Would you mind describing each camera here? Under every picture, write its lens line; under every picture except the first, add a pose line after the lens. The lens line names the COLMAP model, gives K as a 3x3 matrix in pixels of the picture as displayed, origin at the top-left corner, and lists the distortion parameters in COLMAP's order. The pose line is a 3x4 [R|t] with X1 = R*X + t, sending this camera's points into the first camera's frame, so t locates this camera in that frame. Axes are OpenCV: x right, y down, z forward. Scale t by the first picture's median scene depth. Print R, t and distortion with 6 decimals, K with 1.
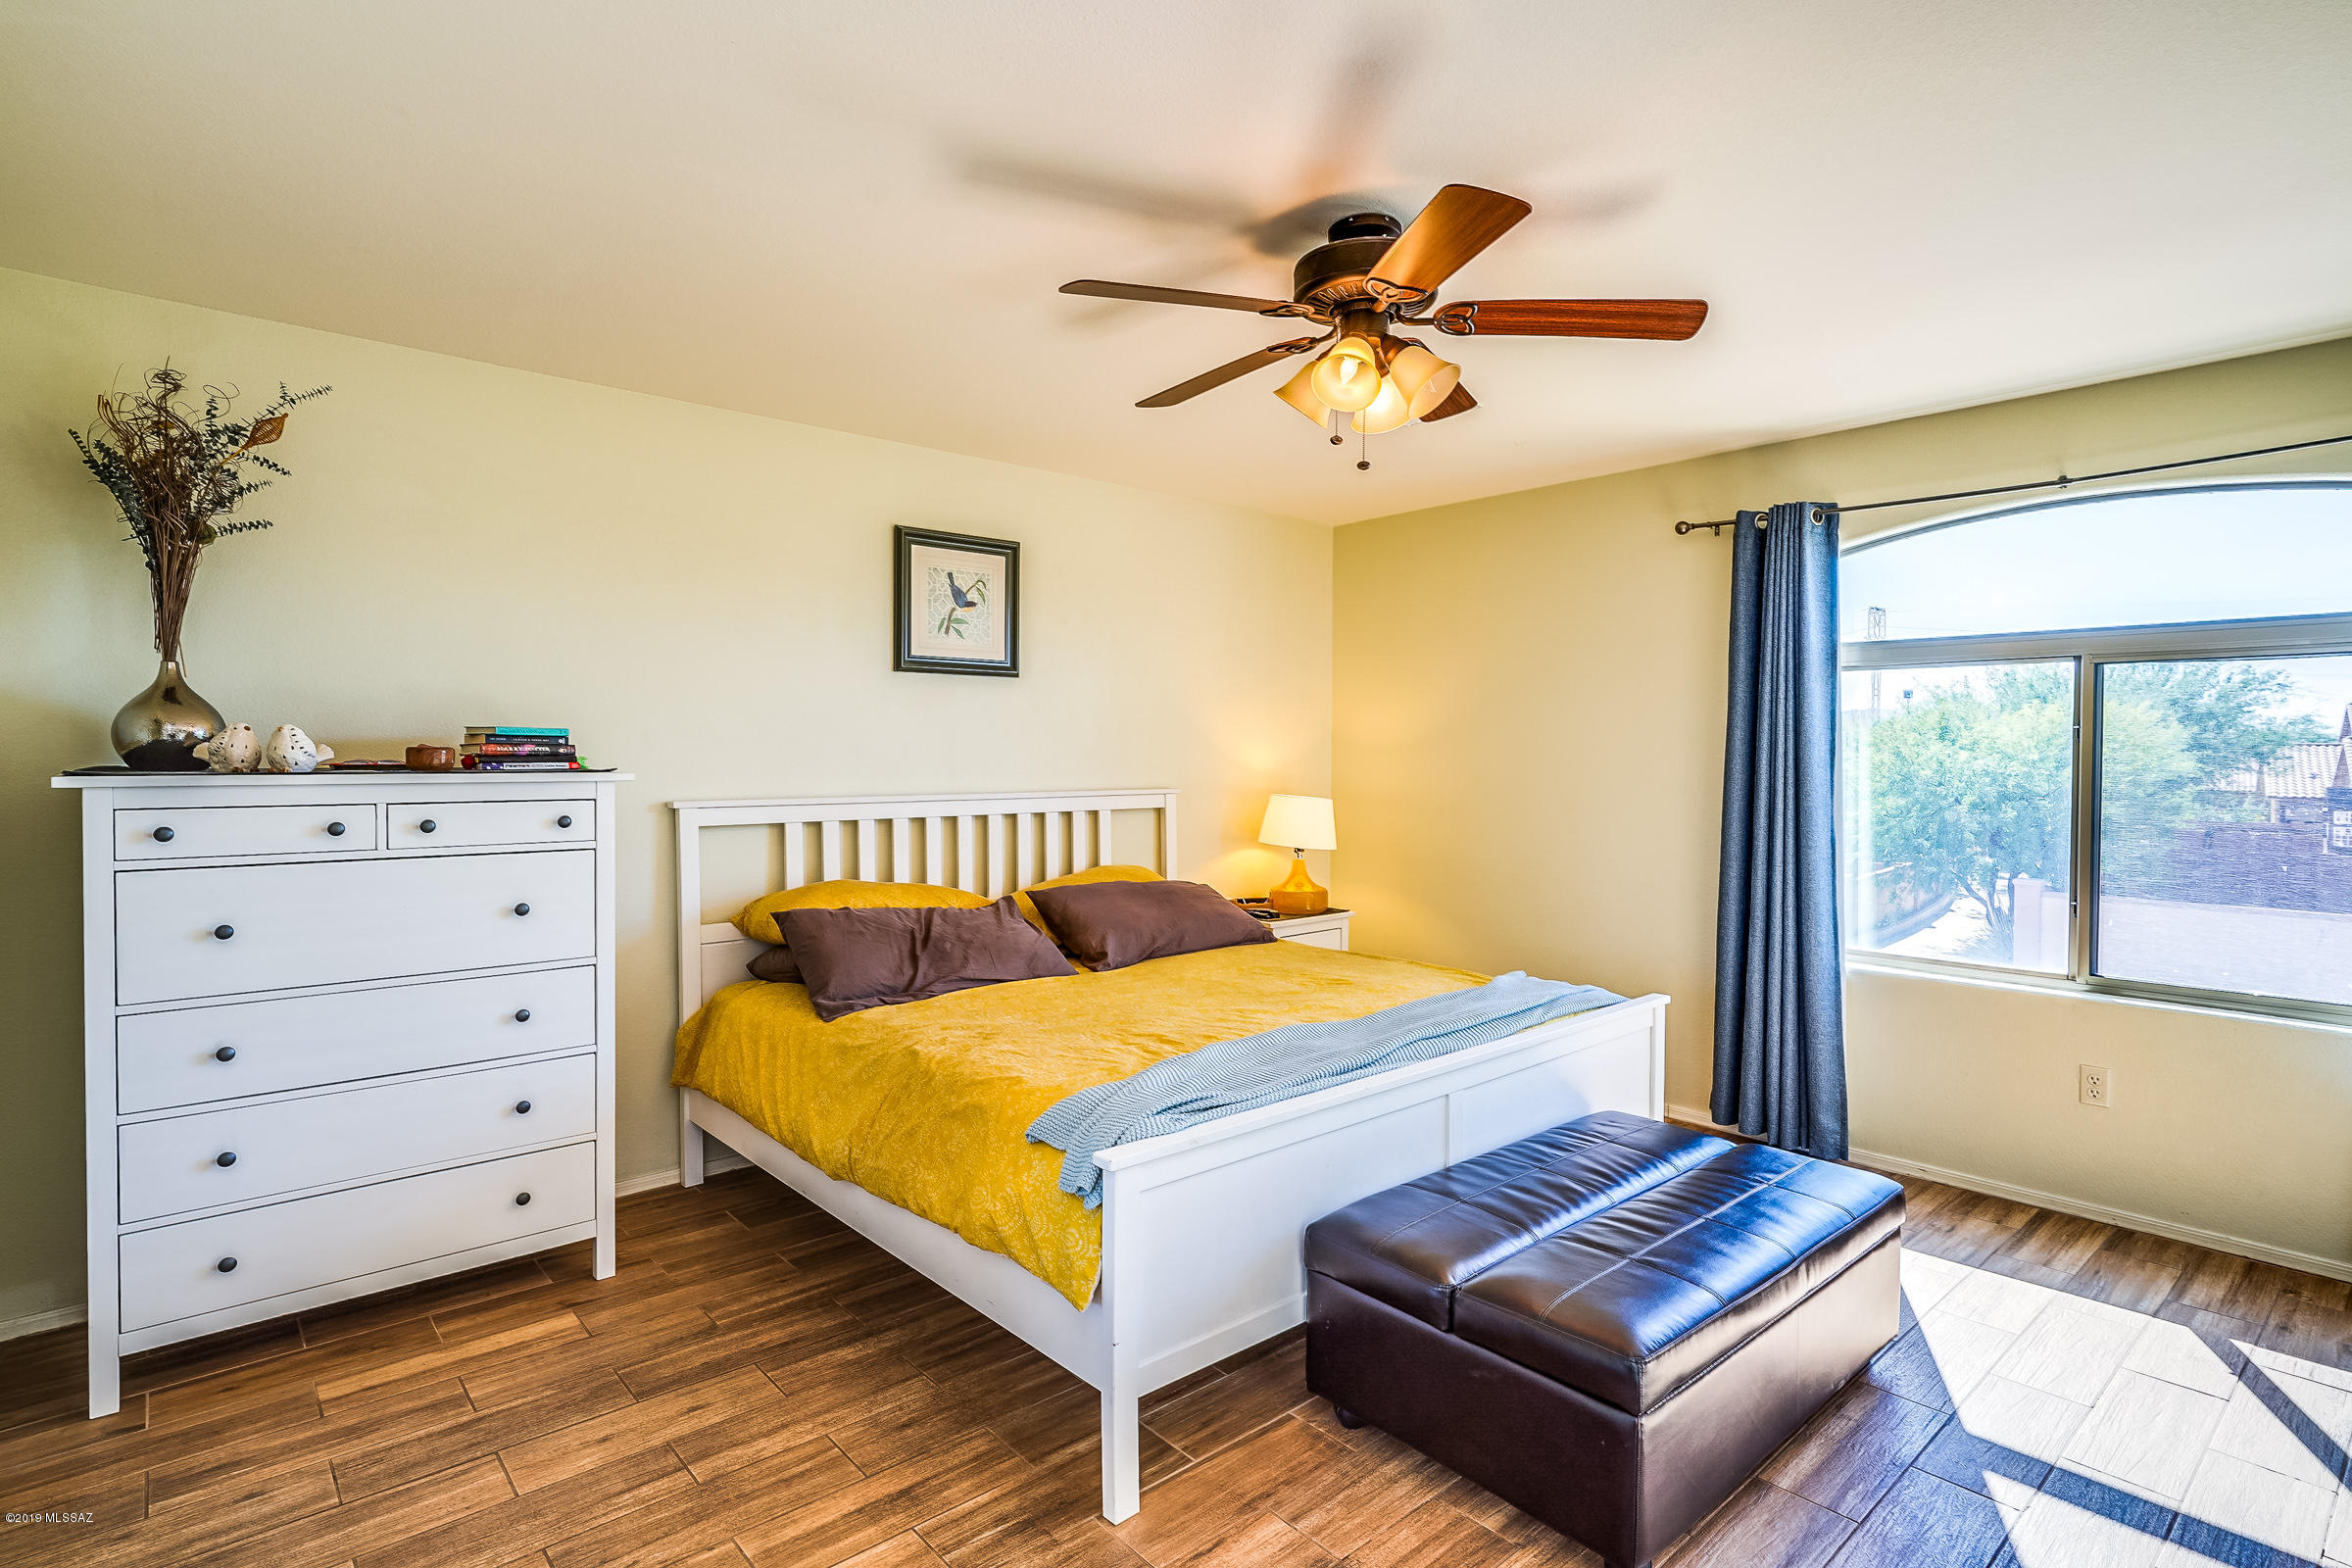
lens RADIAL K [[1166.4, 0, 1187.9], [0, 1166.4, 778.2], [0, 0, 1]] dist [0.003163, 0.000535]
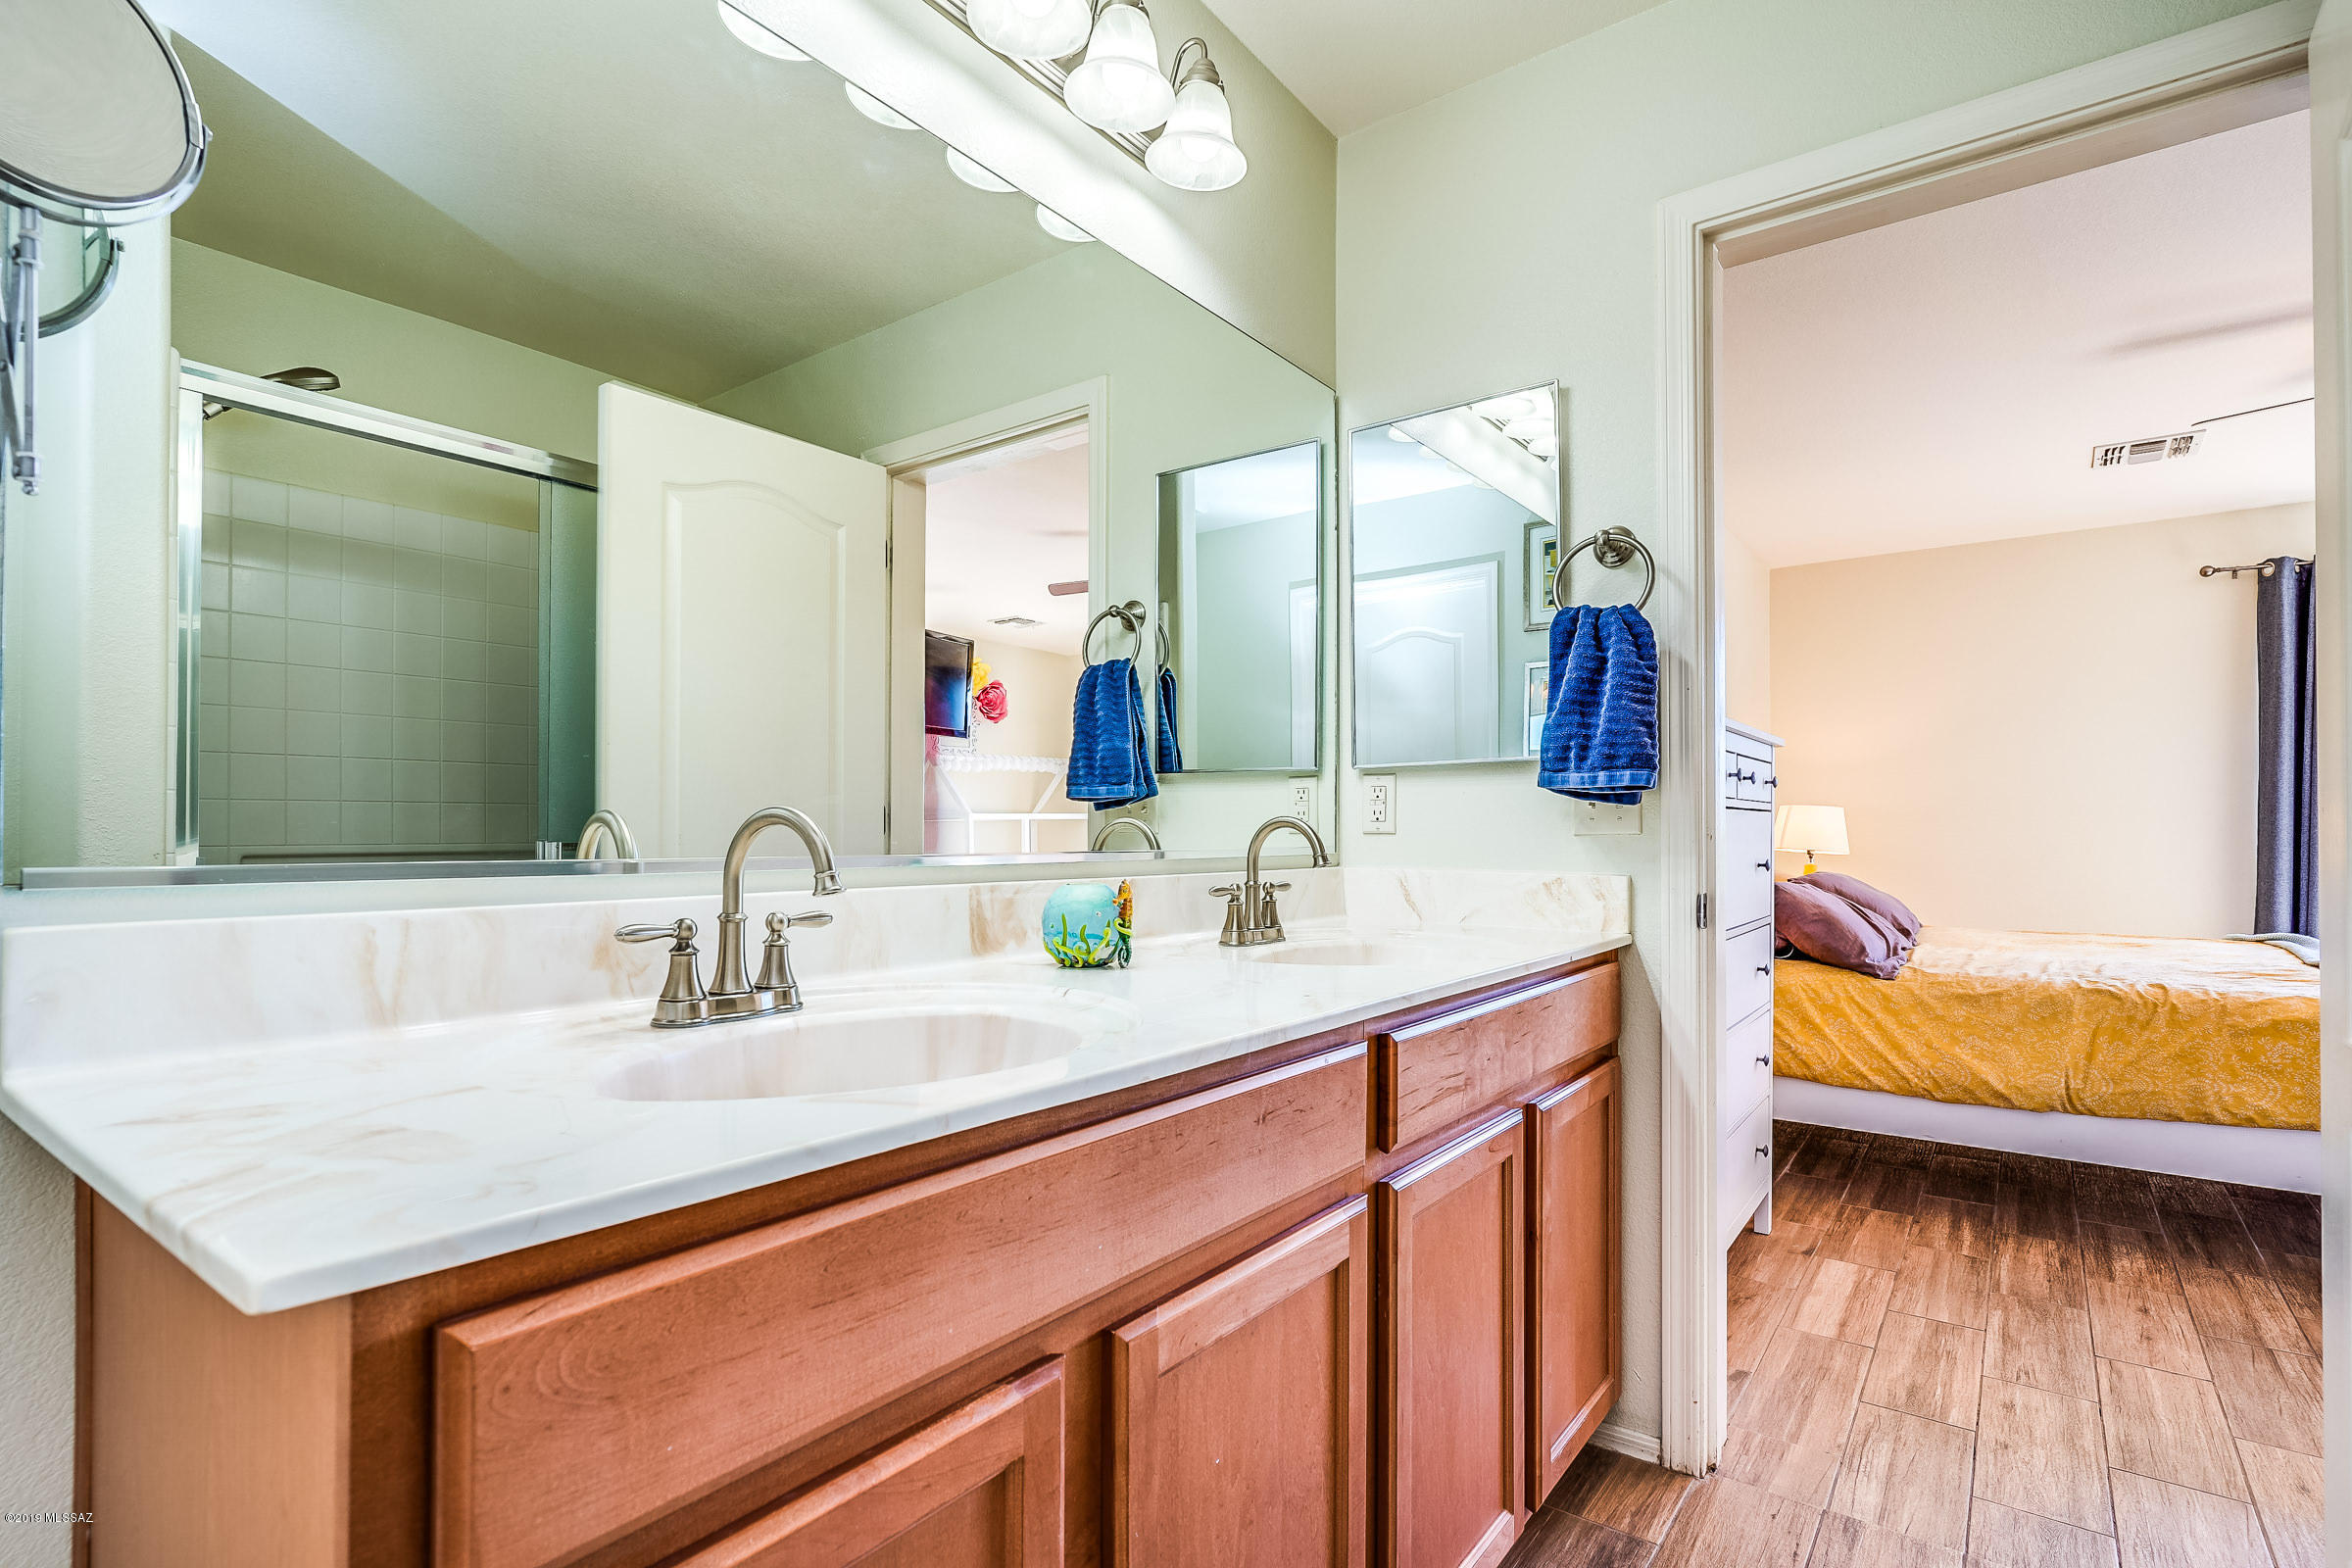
lens RADIAL K [[1129.8, 0, 1188.5], [0, 1129.8, 828.2], [0, 0, 1]] dist [-0.001616, 0.000139]
pose [[0.978812, -0.005706, 0.204684, -0.877323], [0.009955, 0.999756, -0.019735, 0.063928], [-0.204521, 0.021355, 0.978629, 0.091987]]
